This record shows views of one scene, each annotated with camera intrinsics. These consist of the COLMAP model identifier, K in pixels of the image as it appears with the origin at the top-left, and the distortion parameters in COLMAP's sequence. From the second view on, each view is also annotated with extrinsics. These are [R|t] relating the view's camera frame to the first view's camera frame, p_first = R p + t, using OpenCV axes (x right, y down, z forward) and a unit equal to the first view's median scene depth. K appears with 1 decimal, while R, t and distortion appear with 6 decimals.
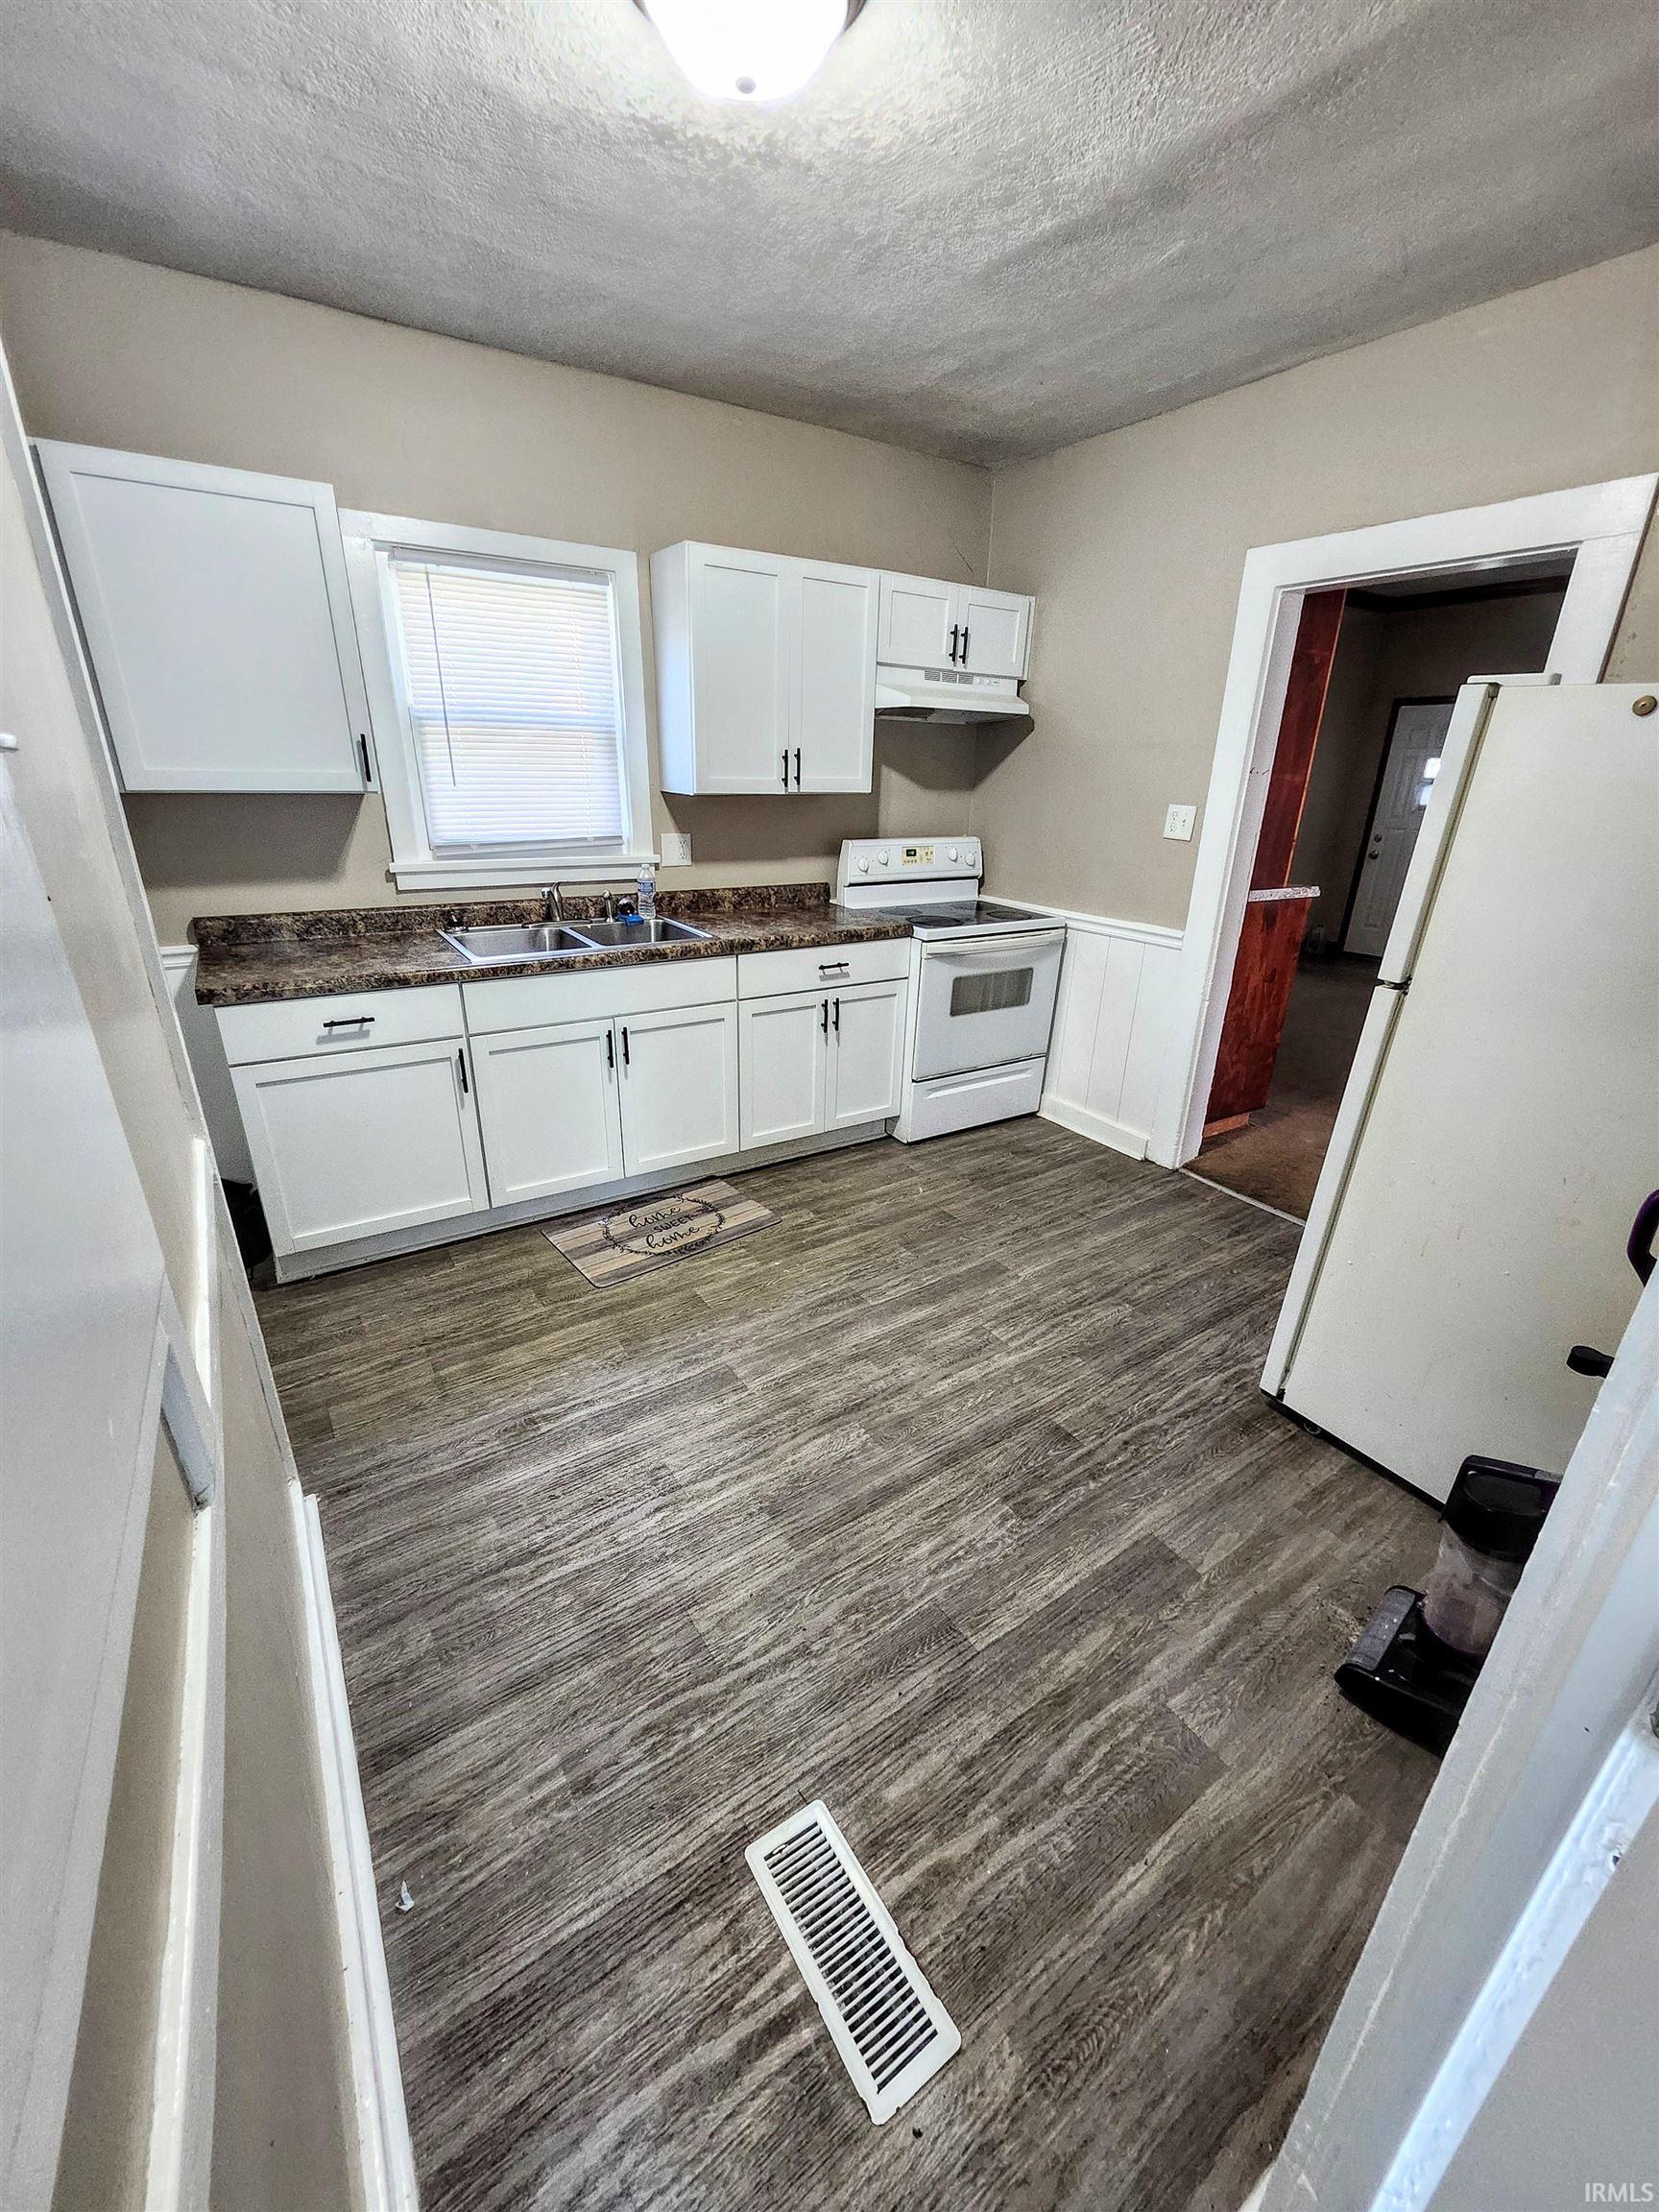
lens RADIAL K [[872.6, 0, 824.7], [0, 872.6, 1116.8], [0, 0, 1]] dist [0.000050, 0.000382]
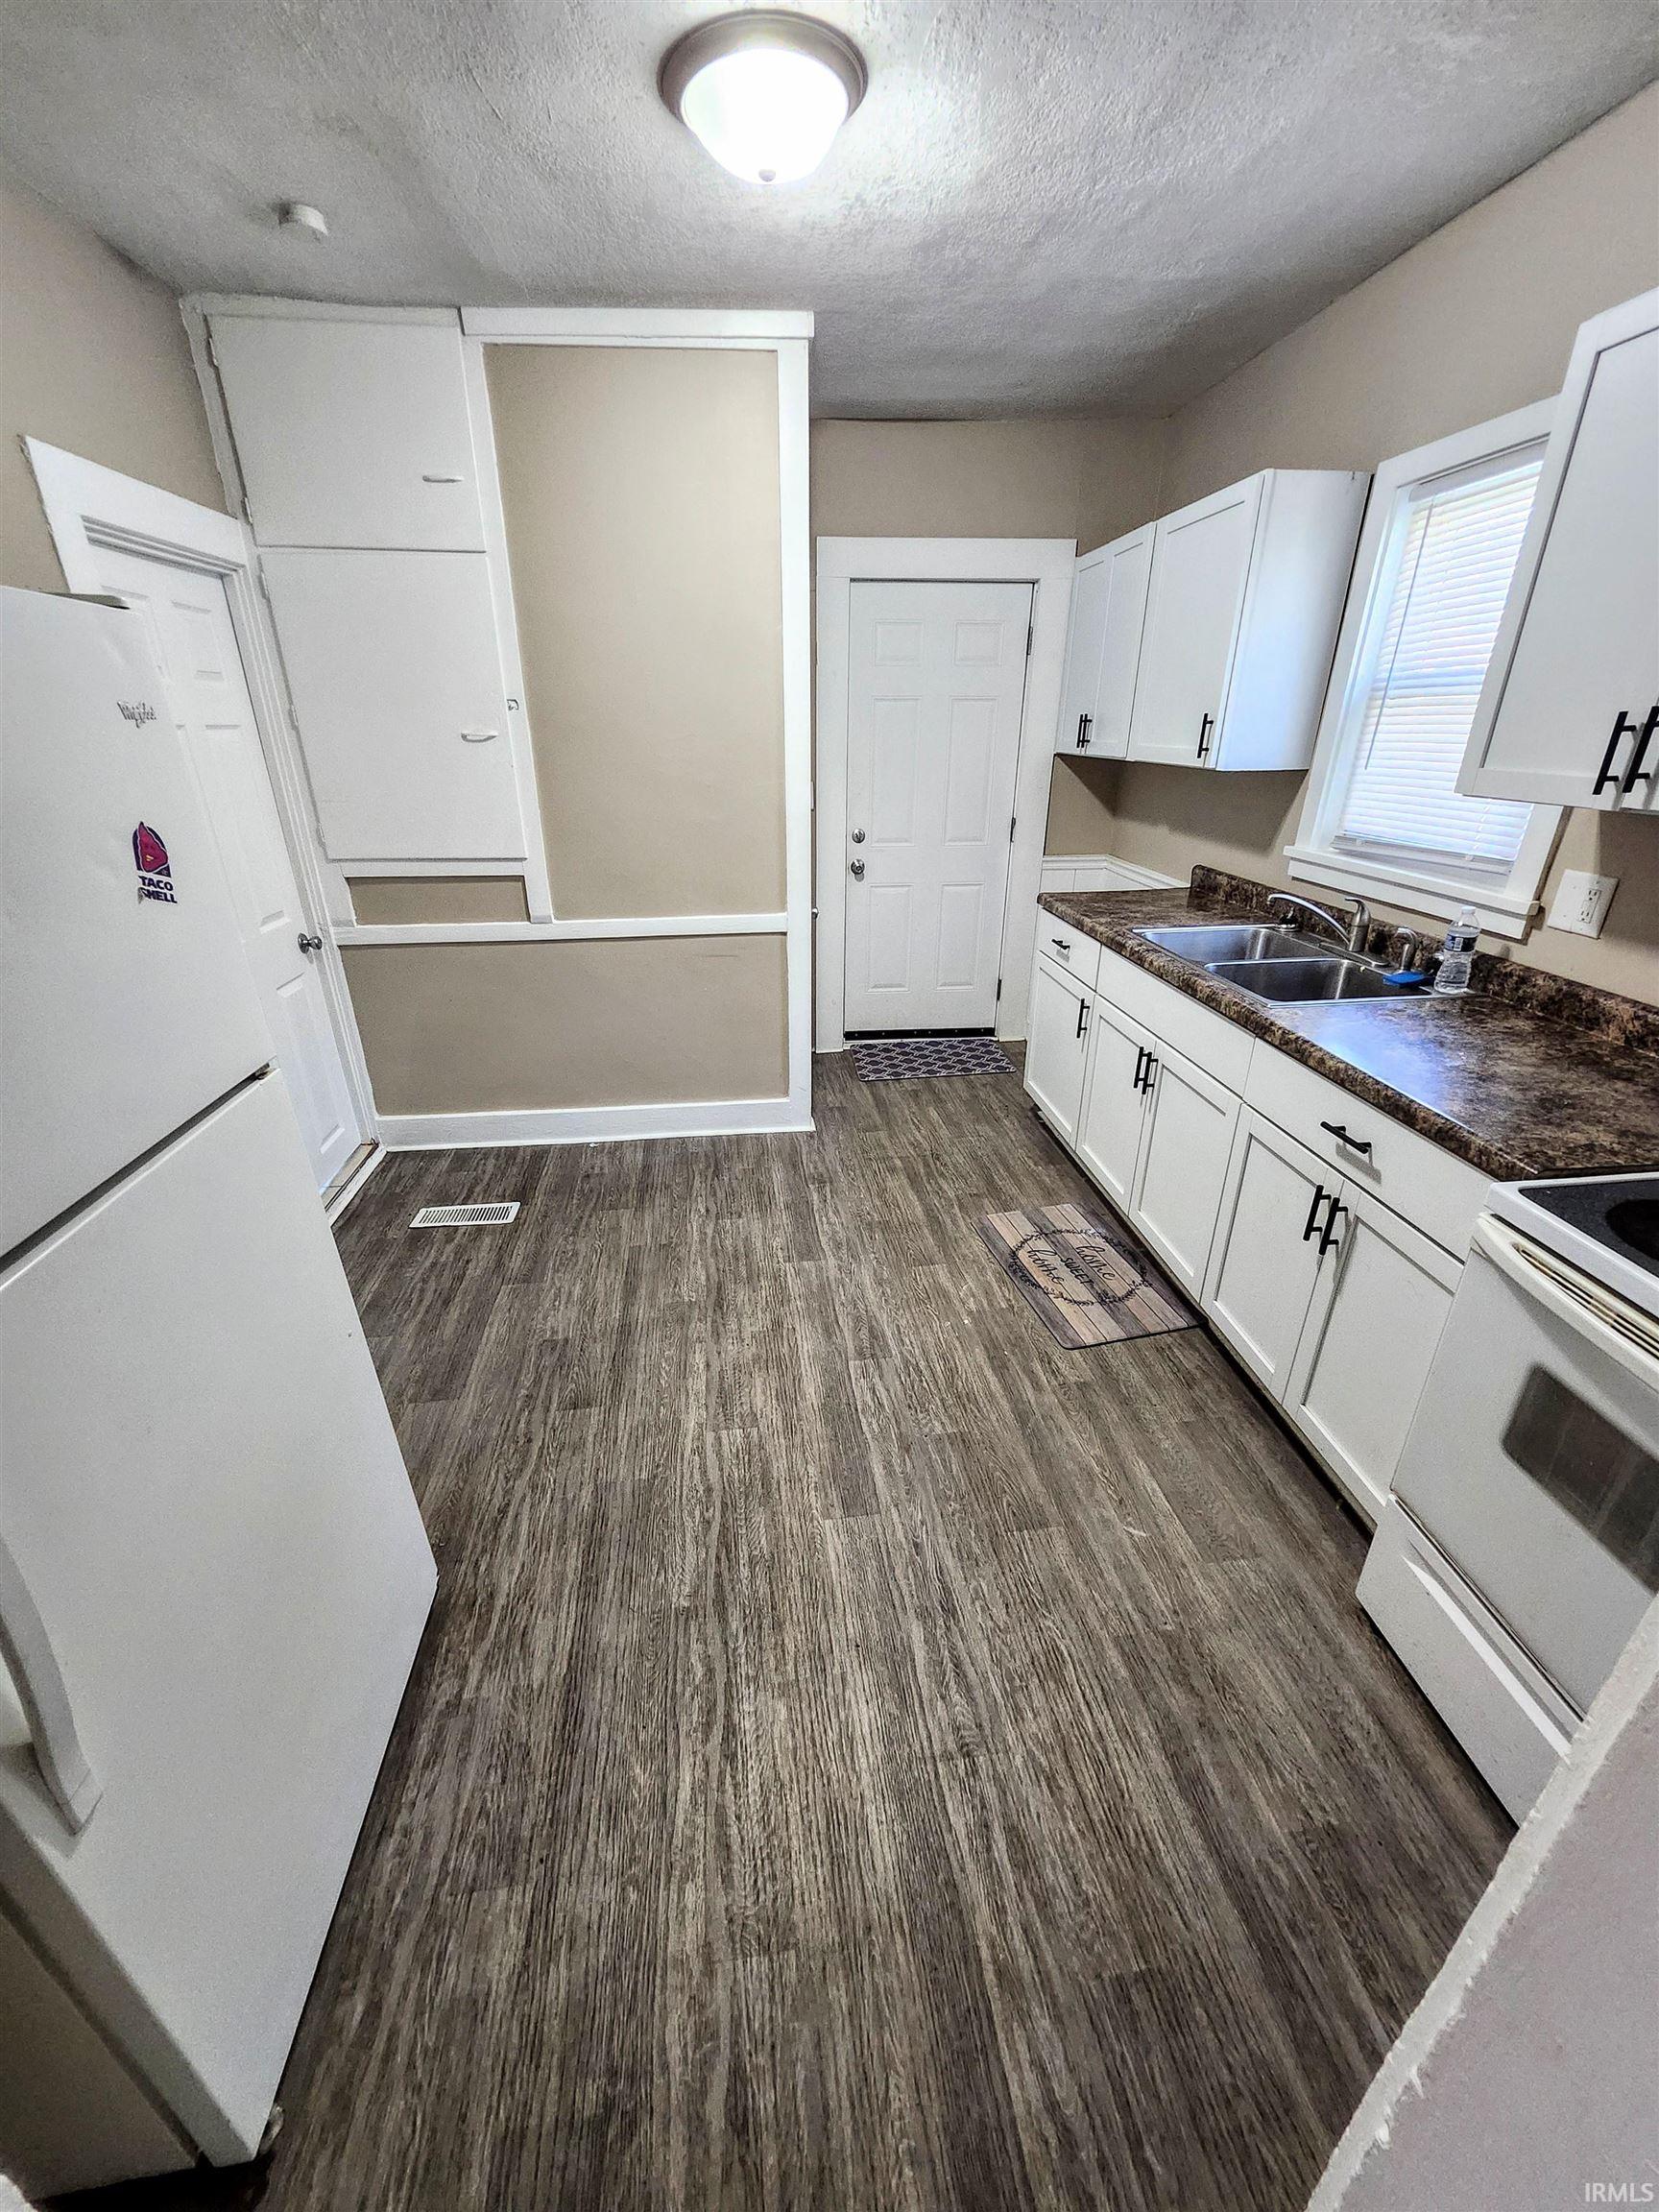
lens RADIAL K [[872.6, 0, 824.7], [0, 872.6, 1116.8], [0, 0, 1]] dist [0.000050, 0.000382]
pose [[-0.448071, 0.352599, -0.821527, 0.723918], [-0.336446, 0.784871, 0.520368, -0.441533], [0.828274, 0.509561, -0.233047, 1.092429]]
